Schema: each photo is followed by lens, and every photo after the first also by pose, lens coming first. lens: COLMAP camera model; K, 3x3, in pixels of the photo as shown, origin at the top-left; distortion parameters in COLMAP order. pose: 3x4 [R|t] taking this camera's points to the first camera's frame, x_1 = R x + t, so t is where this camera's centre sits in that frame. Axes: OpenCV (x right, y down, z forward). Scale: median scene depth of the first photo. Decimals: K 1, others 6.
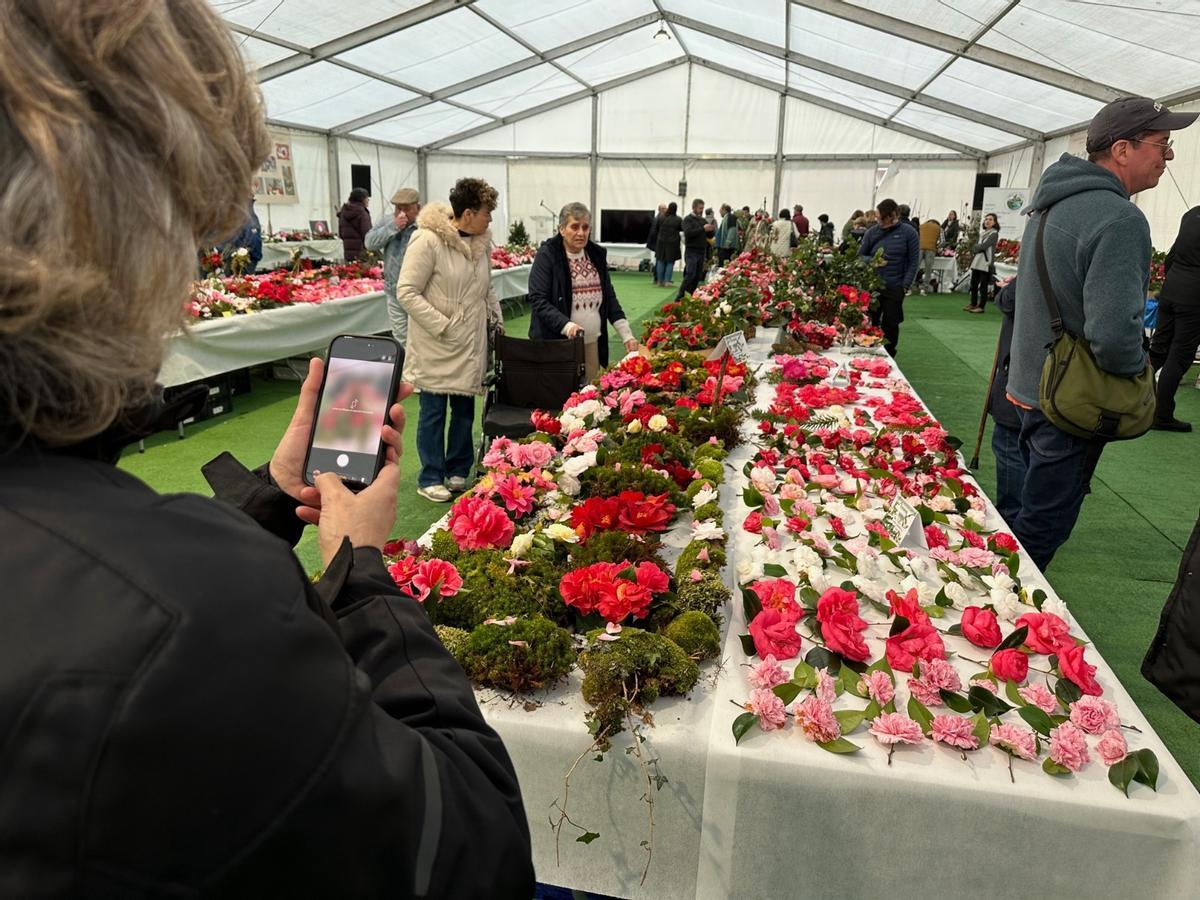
lens RADIAL K [[838.1, 0, 599.9], [0, 838.1, 456.1], [0, 0, 1]] dist [0.009297, -0.019738]
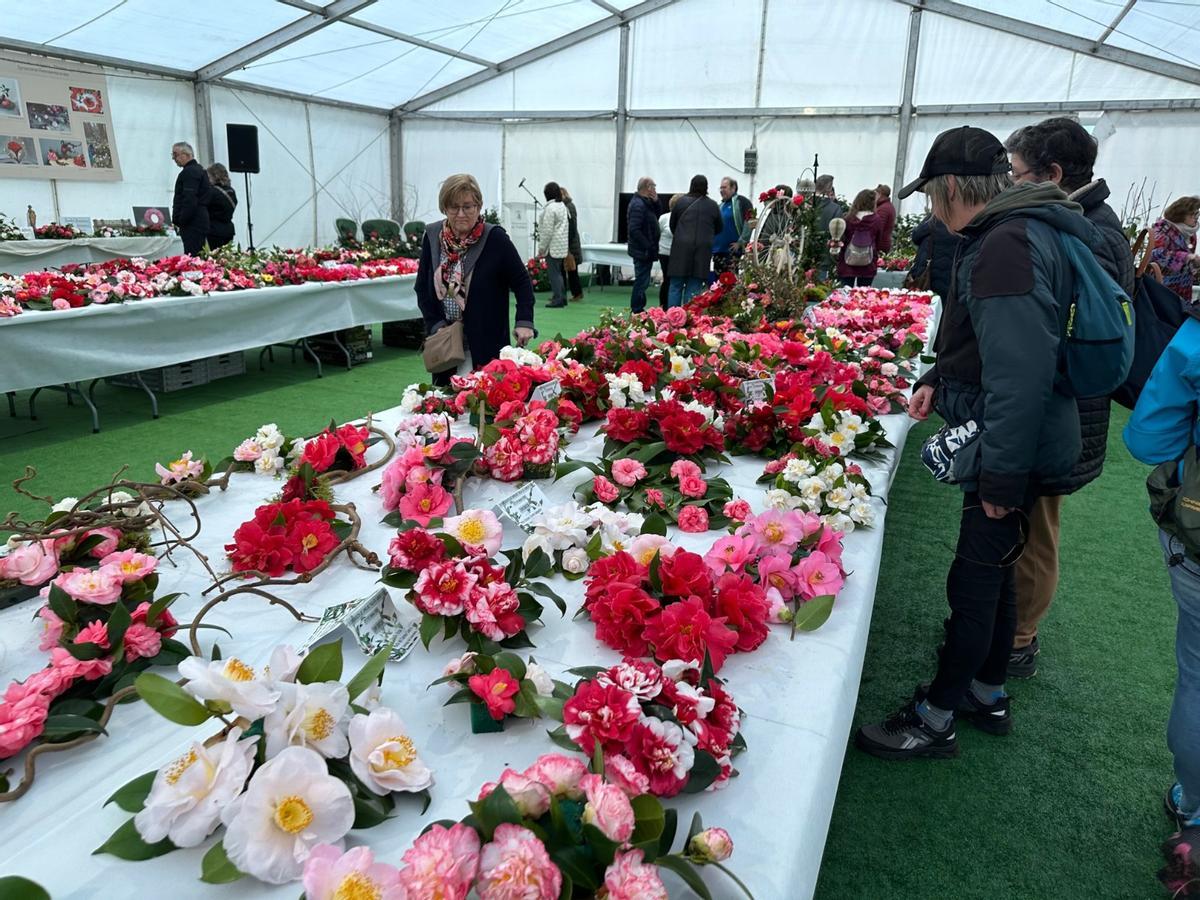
lens RADIAL K [[838.1, 0, 590.3], [0, 838.1, 440.3], [0, 0, 1]] dist [0.009297, -0.019738]
pose [[0.981067, 0.055795, -0.185458, 0.111834], [-0.058017, 0.998294, -0.006571, -0.092962], [0.184775, 0.017206, 0.982630, 0.345753]]
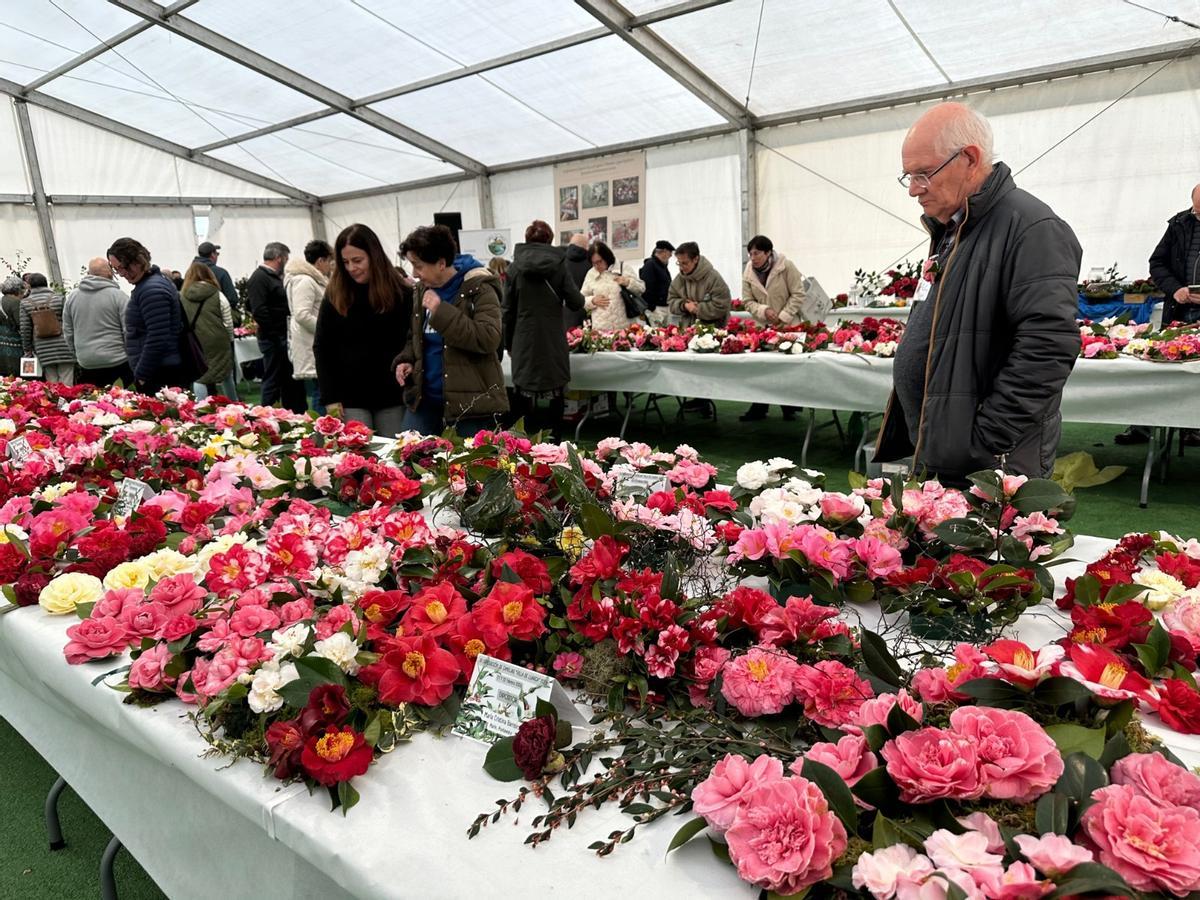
lens RADIAL K [[838.1, 0, 604.3], [0, 838.1, 450.9], [0, 0, 1]] dist [0.009297, -0.019738]
pose [[0.463426, -0.231357, 0.855401, -0.160960], [0.311946, 0.946118, 0.086892, -0.106501], [-0.829413, 0.226571, 0.510627, 0.385956]]
